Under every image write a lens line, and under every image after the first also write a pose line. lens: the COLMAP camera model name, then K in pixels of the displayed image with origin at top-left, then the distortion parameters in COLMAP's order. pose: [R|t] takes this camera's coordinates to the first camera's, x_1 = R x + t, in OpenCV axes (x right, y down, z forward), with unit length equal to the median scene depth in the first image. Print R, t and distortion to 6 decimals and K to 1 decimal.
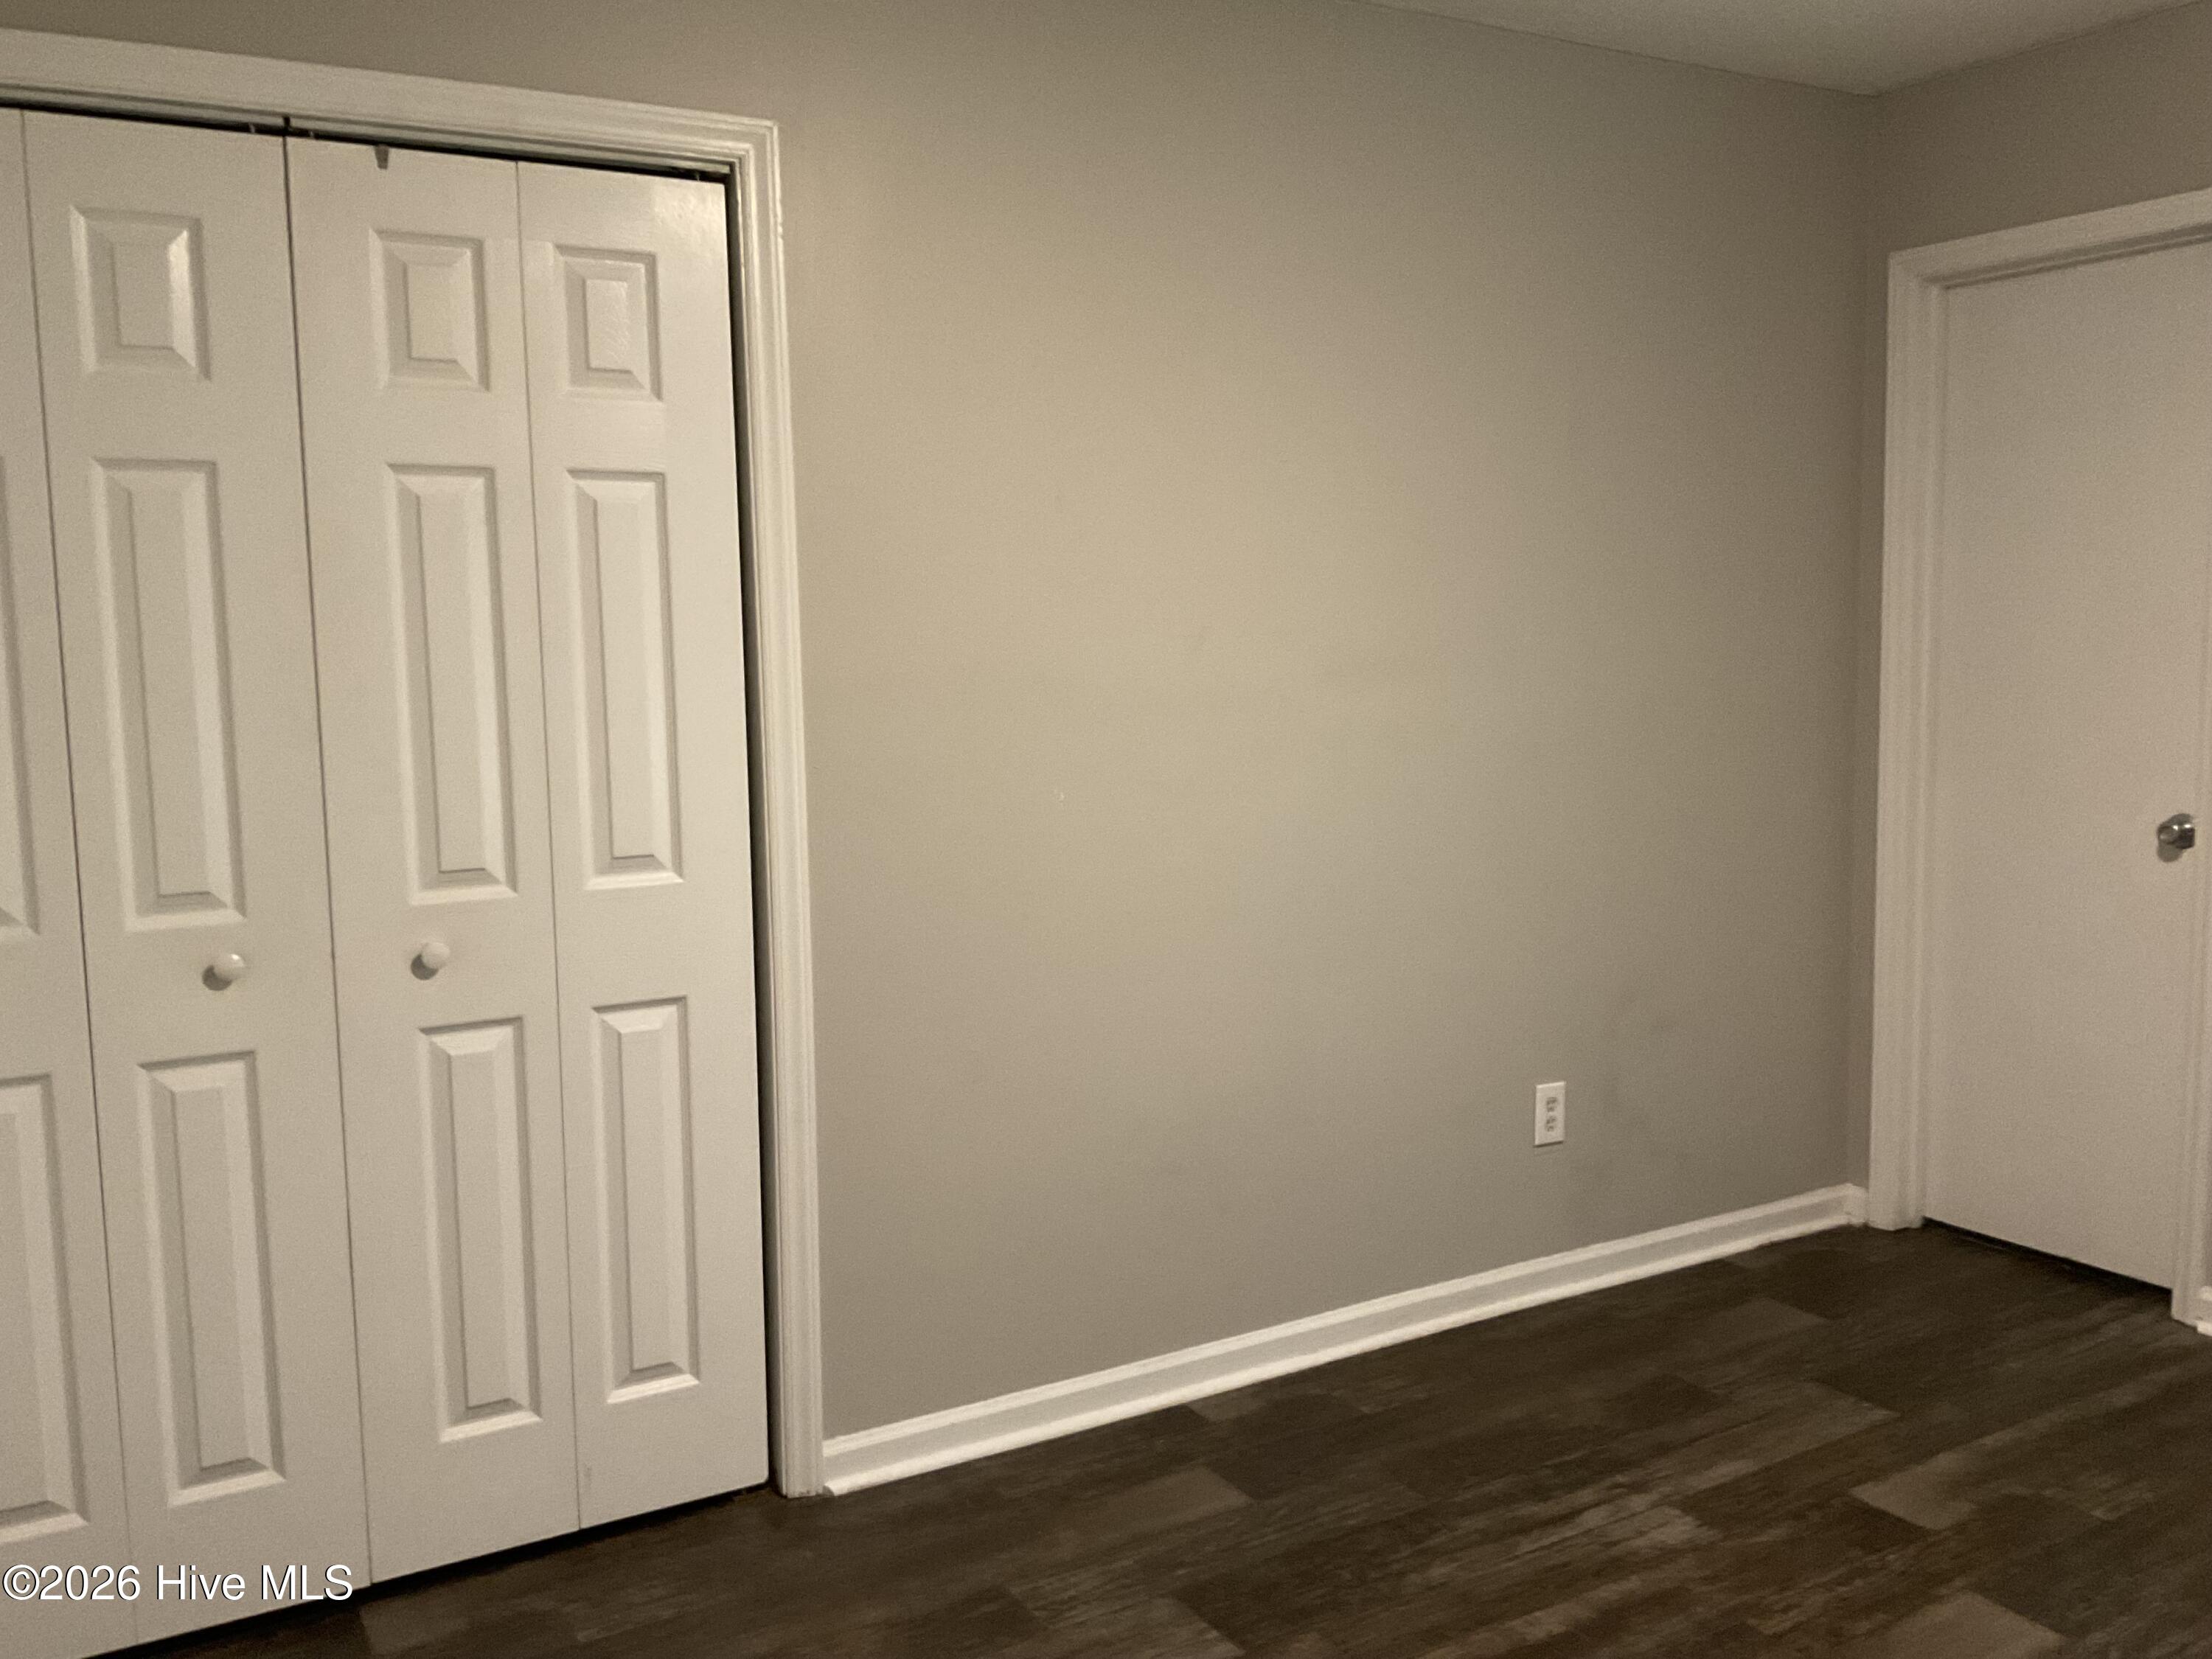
lens RADIAL K [[1886.6, 0, 1106.0], [0, 1886.6, 829.5], [0, 0, 1]] dist [0.022290, 0.003067]
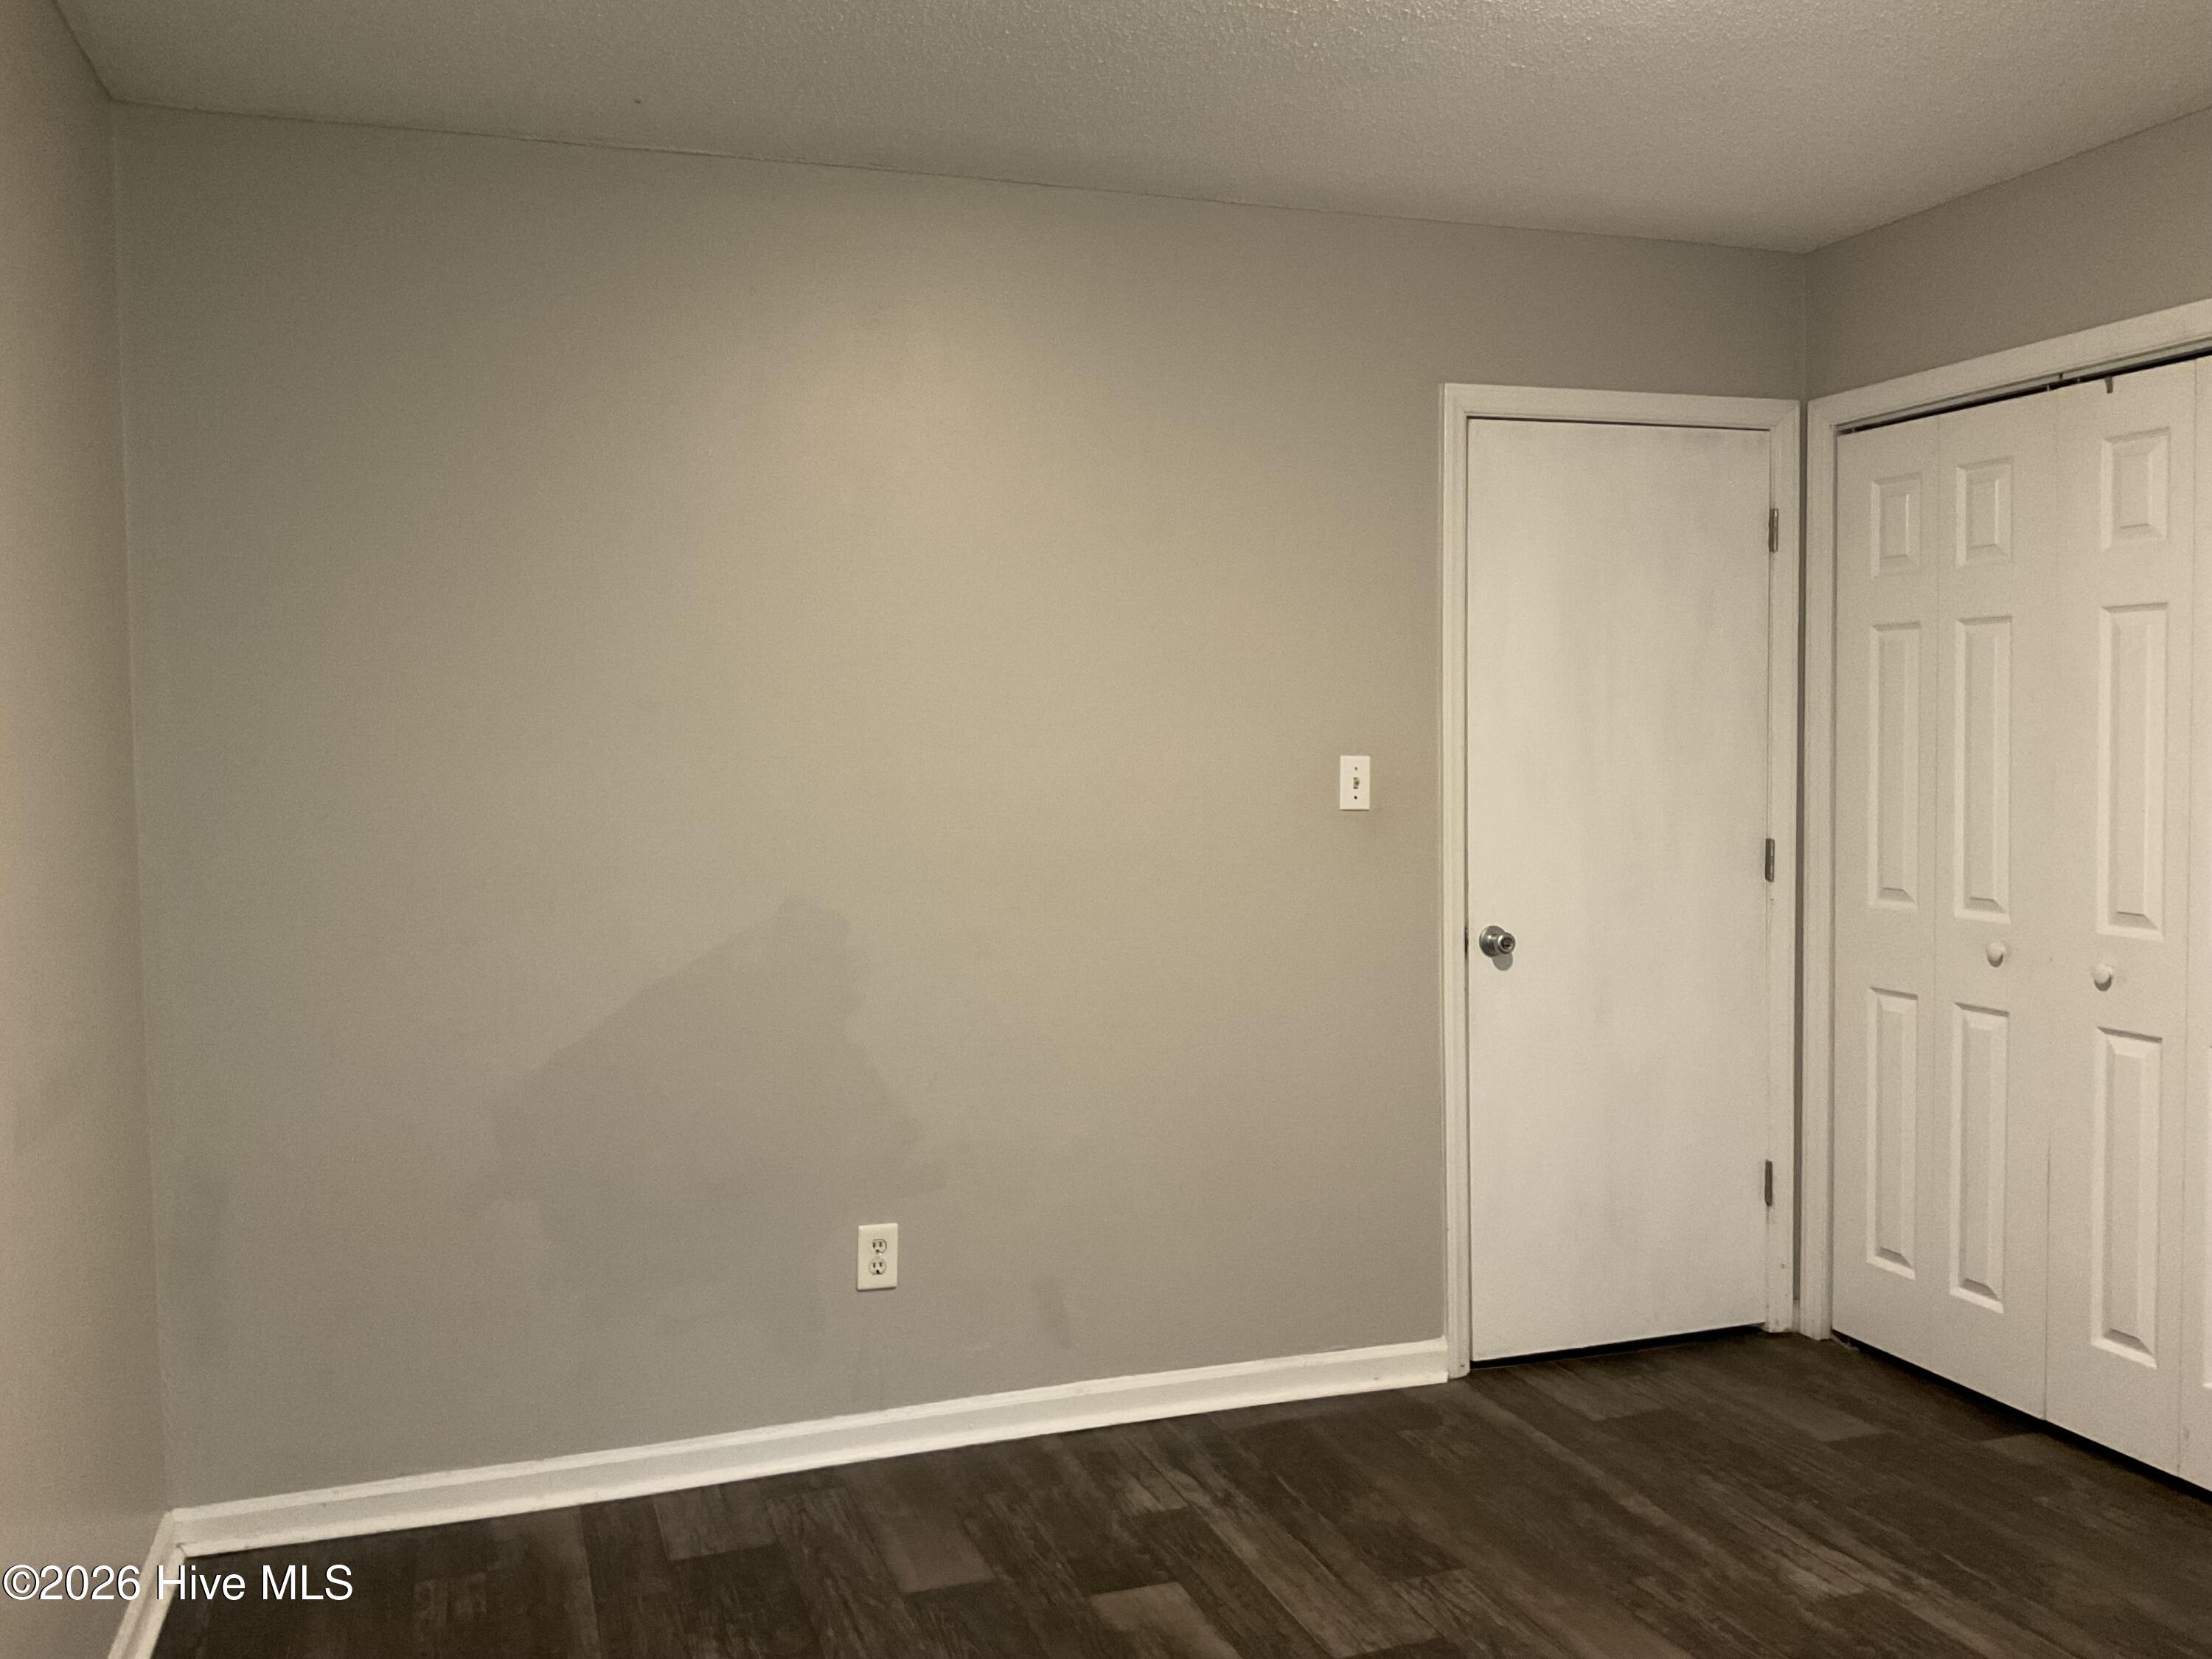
lens RADIAL K [[1877.8, 0, 1106.0], [0, 1877.8, 829.5], [0, 0, 1]] dist [-0.080827, 0.004839]
pose [[-0.219030, 0.073572, -0.972940, 1.148856], [-0.087218, 0.991685, 0.094624, -0.103777], [0.971812, 0.105584, -0.210792, 0.646901]]
